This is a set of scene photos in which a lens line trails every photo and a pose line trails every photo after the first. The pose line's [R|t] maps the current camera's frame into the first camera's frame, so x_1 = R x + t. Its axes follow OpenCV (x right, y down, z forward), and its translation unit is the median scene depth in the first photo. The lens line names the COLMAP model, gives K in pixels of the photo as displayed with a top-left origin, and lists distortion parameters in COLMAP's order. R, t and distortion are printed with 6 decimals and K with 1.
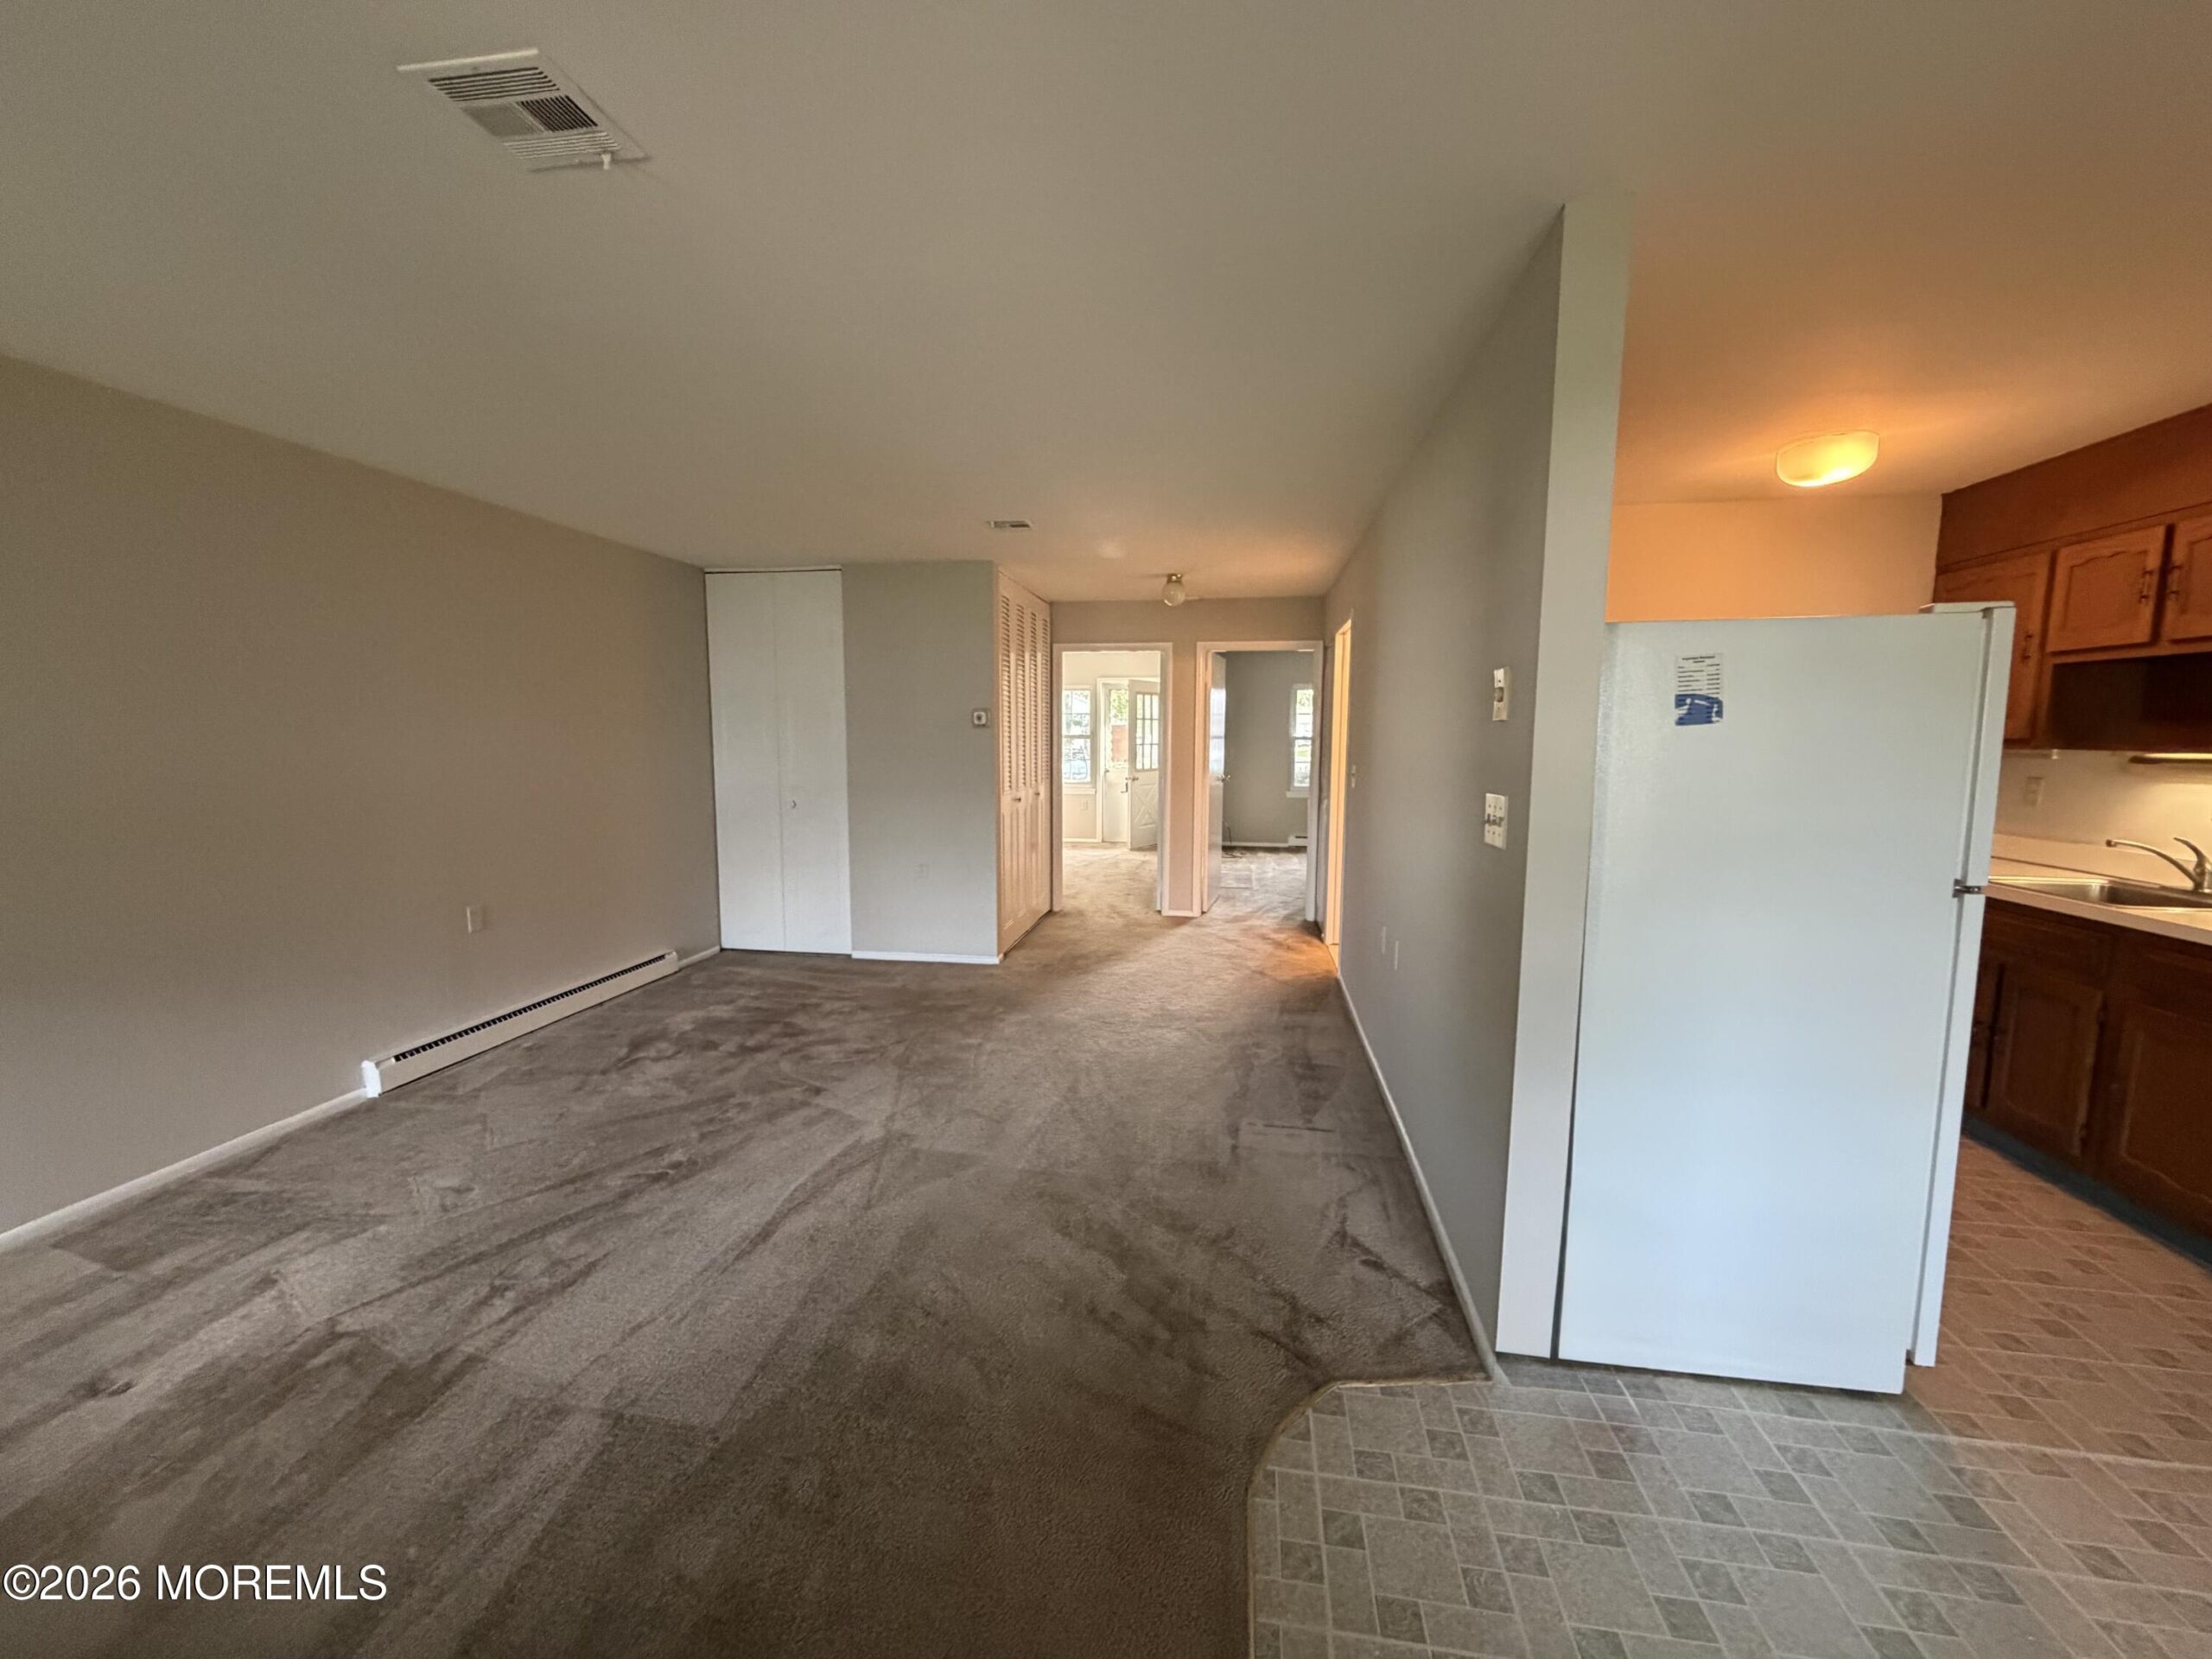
lens RADIAL K [[880.7, 0, 1099.5], [0, 880.7, 836.1], [0, 0, 1]] dist [-0.000508, 0.000224]
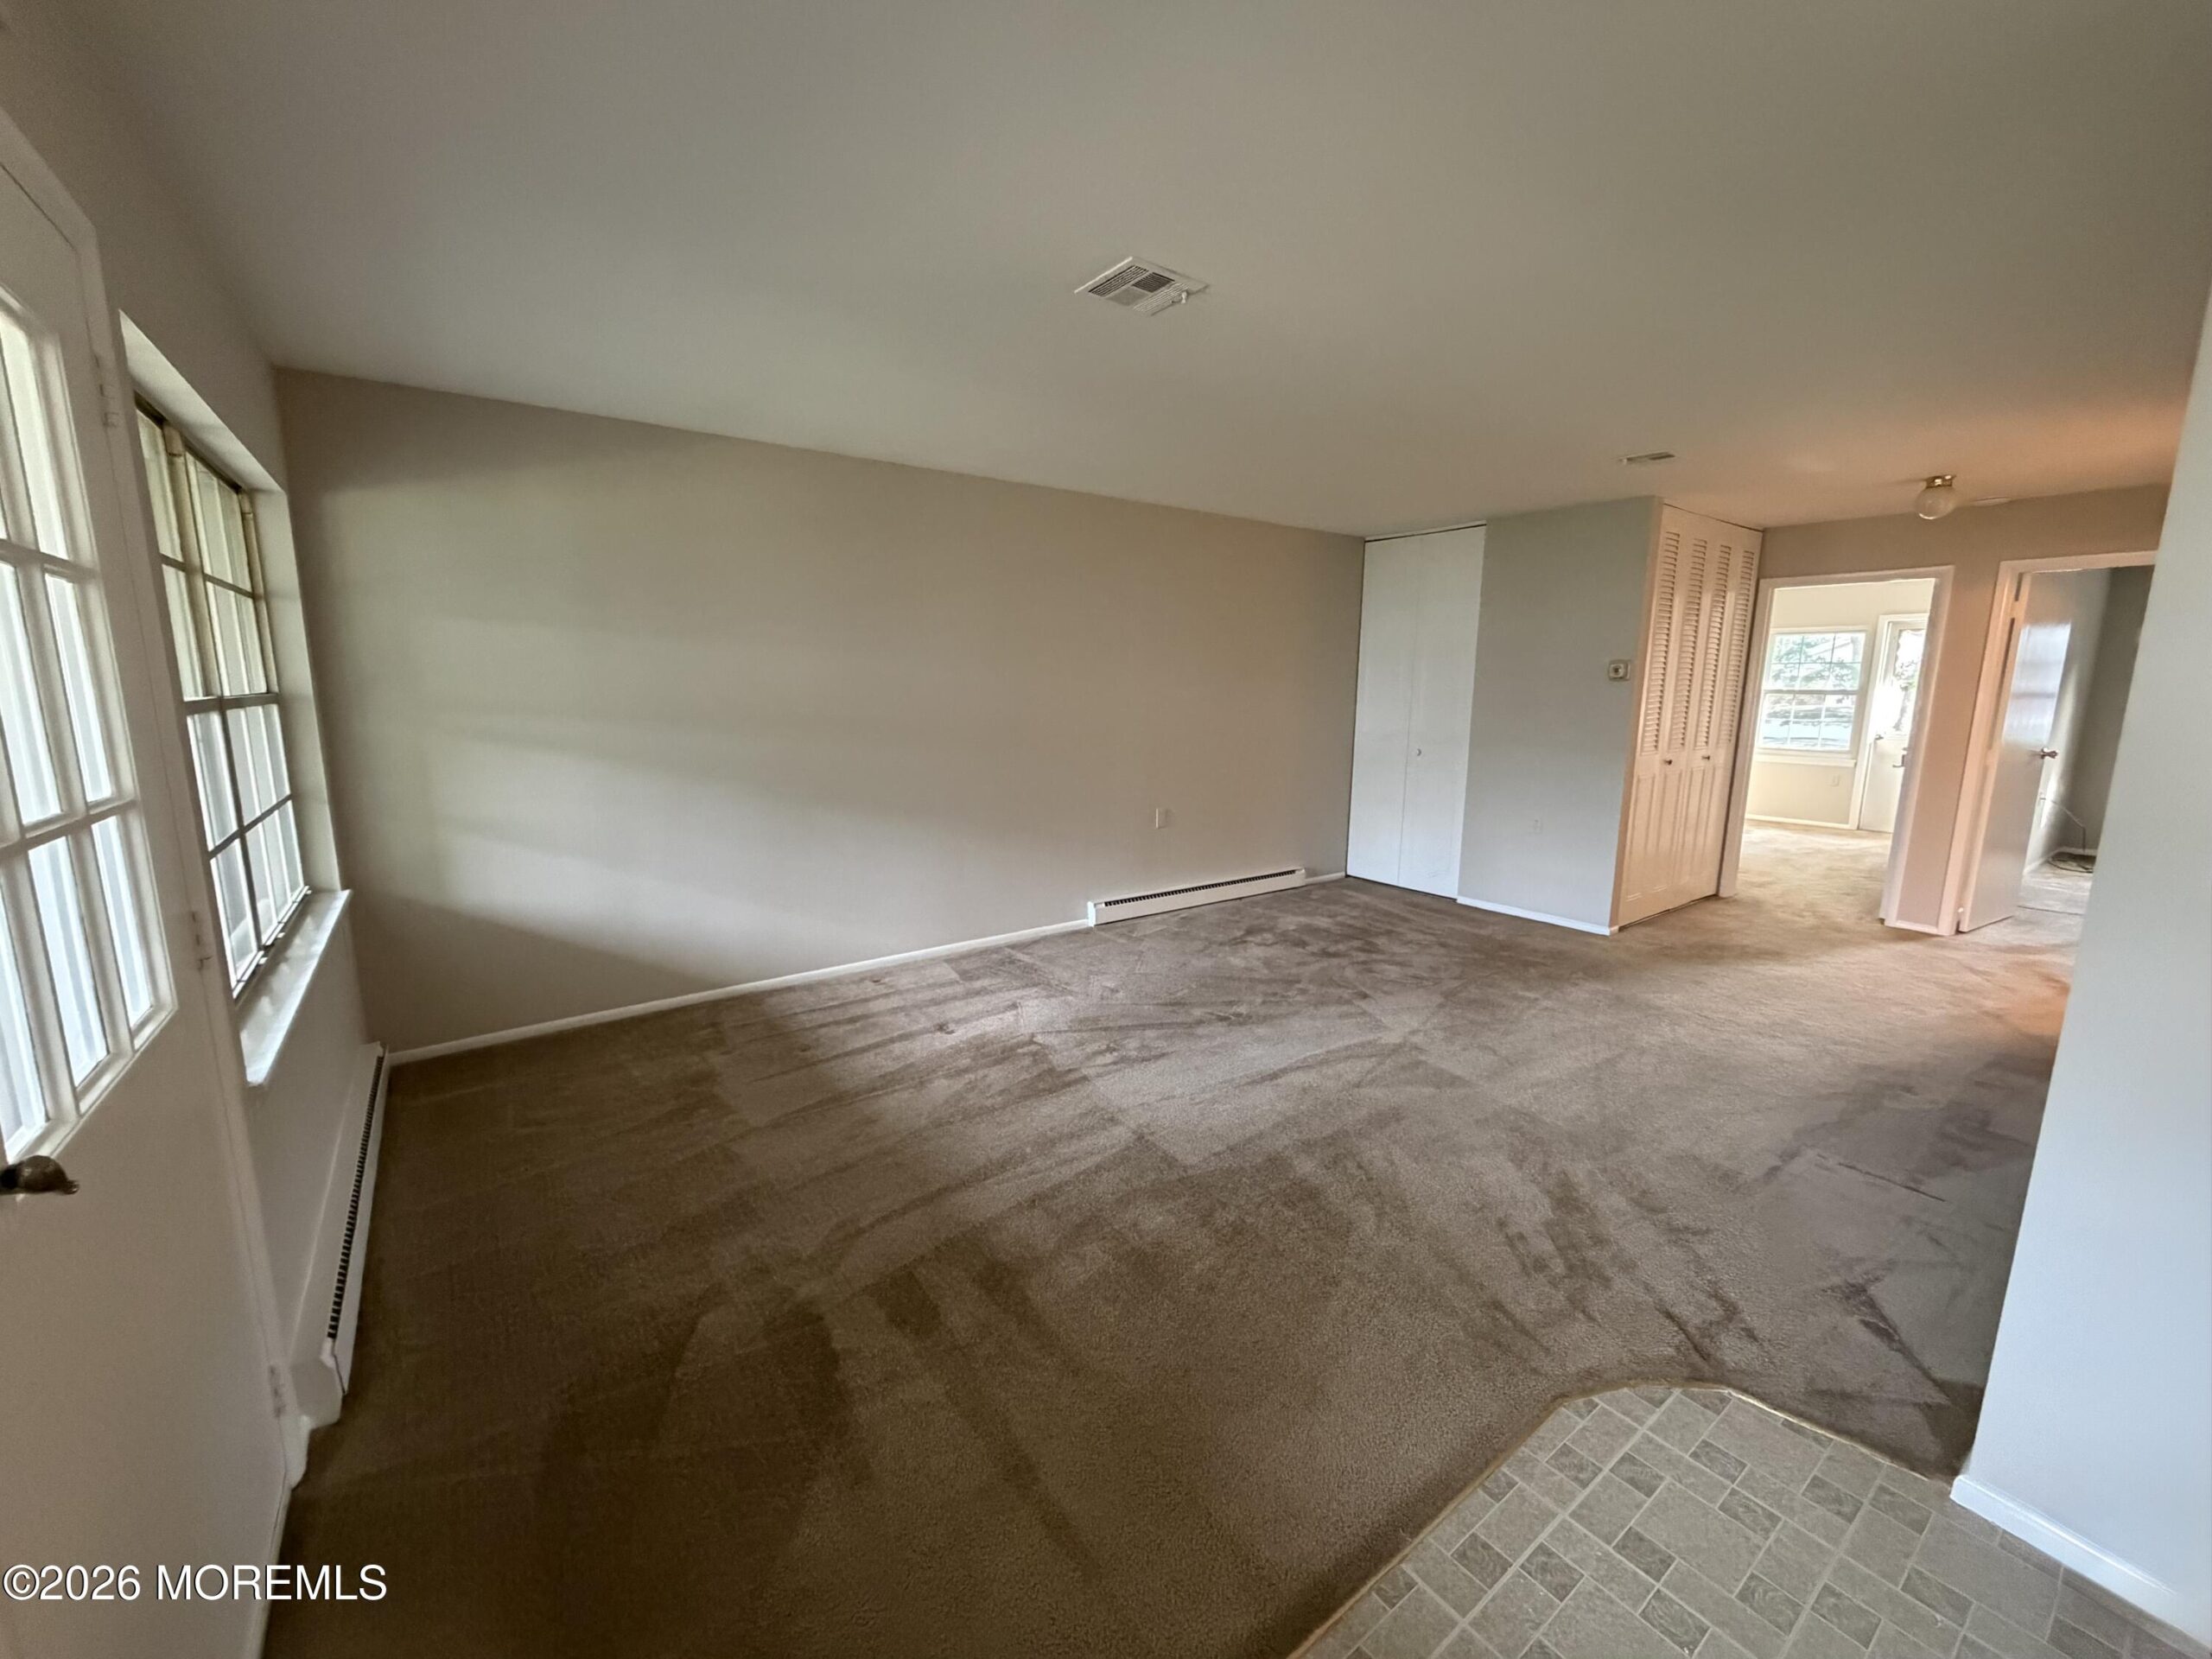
lens RADIAL K [[880.7, 0, 1097.8], [0, 880.7, 835.9], [0, 0, 1]] dist [-0.000508, 0.000224]
pose [[0.712862, 0.123105, -0.690415, 0.291579], [-0.086845, 0.992391, 0.087280, 0.013657], [0.695907, -0.002259, 0.718129, -0.107461]]
